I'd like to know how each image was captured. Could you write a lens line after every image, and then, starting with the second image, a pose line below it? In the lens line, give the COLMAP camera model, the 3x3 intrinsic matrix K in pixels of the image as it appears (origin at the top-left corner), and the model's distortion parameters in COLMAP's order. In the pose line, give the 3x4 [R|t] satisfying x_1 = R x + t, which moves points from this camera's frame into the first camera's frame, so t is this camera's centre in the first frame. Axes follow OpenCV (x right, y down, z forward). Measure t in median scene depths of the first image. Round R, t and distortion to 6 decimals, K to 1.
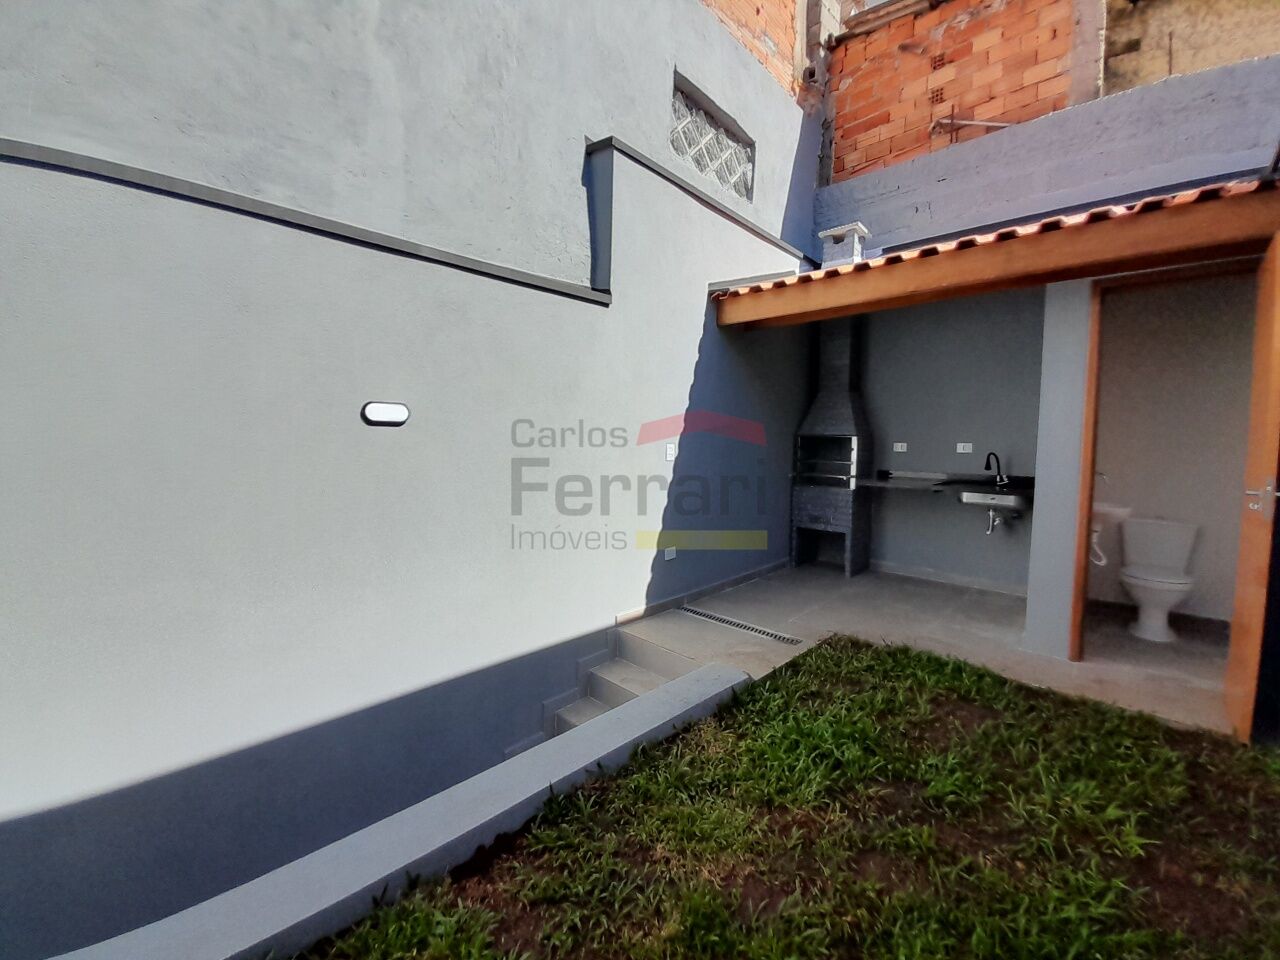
lens RADIAL K [[500.2, 0, 644.5], [0, 500.2, 466.2], [0, 0, 1]] dist [0.000720, -0.010385]
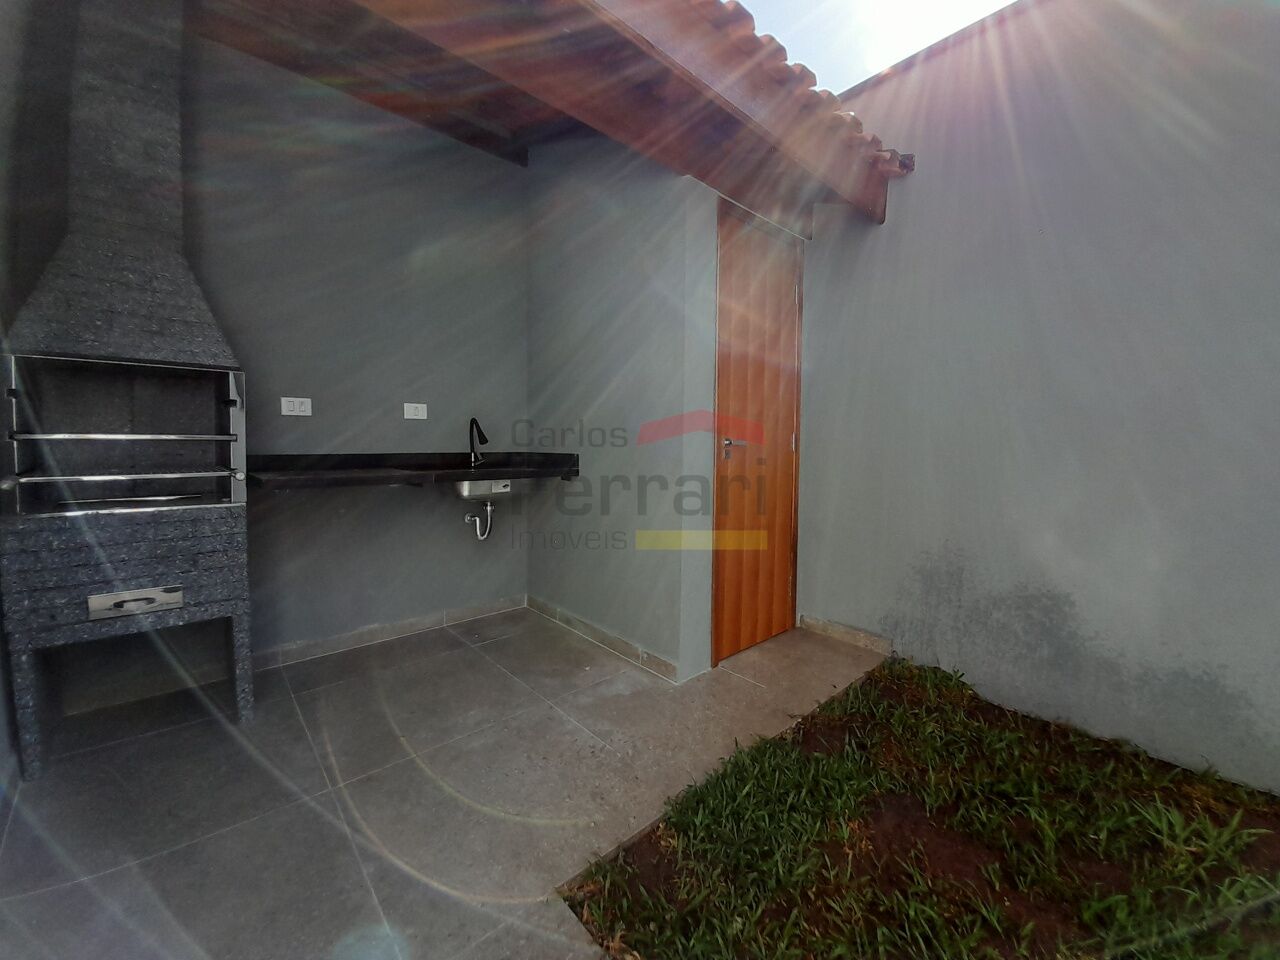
lens RADIAL K [[500.2, 0, 644.5], [0, 500.2, 466.2], [0, 0, 1]] dist [0.000720, -0.010385]
pose [[0.040645, -0.065566, 0.997020, 0.026038], [0.033966, 0.997359, 0.064203, 0.001222], [-0.998596, 0.031255, 0.042765, 0.557714]]
